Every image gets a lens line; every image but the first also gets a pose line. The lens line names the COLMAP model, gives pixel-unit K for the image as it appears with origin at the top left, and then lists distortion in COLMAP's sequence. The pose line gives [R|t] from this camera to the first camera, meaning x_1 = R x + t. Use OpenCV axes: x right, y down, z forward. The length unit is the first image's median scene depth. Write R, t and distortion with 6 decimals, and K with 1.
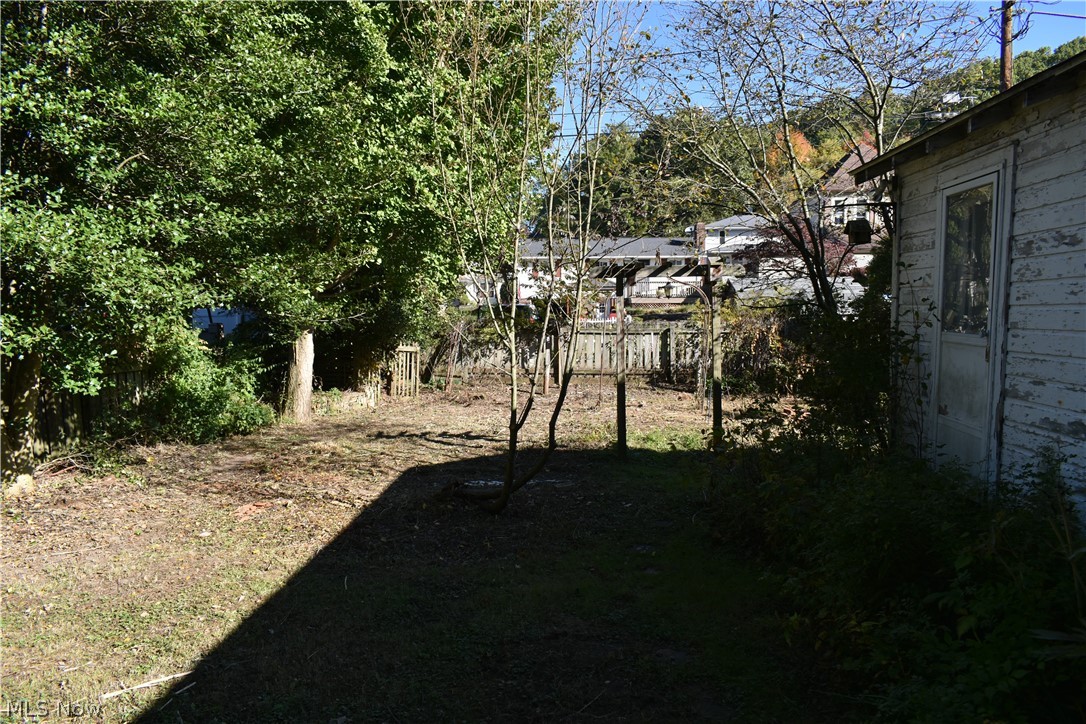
lens RADIAL K [[831.8, 0, 544.6], [0, 831.8, 361.9], [0, 0, 1]] dist [0.000016, 0.014703]
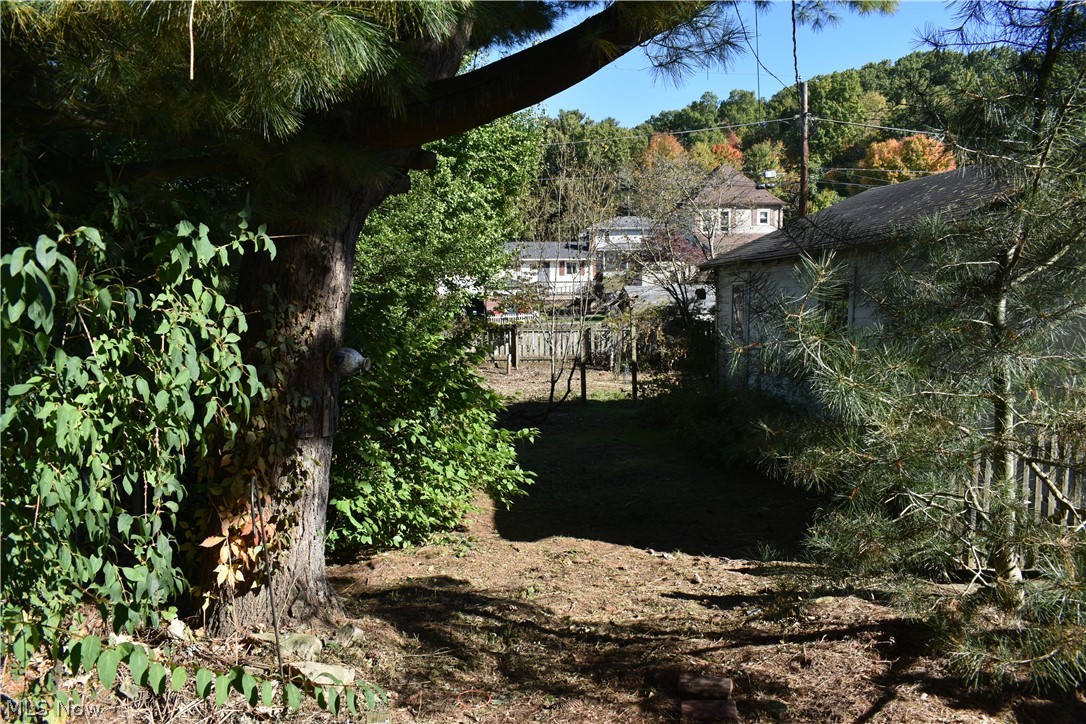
lens RADIAL K [[831.8, 0, 542.1], [0, 831.8, 362.4], [0, 0, 1]] dist [0.000016, 0.014703]
pose [[0.990317, -0.015272, 0.137982, -0.136911], [0.013125, 0.999778, 0.016454, -0.003960], [-0.138203, -0.014484, 0.990298, -0.440430]]
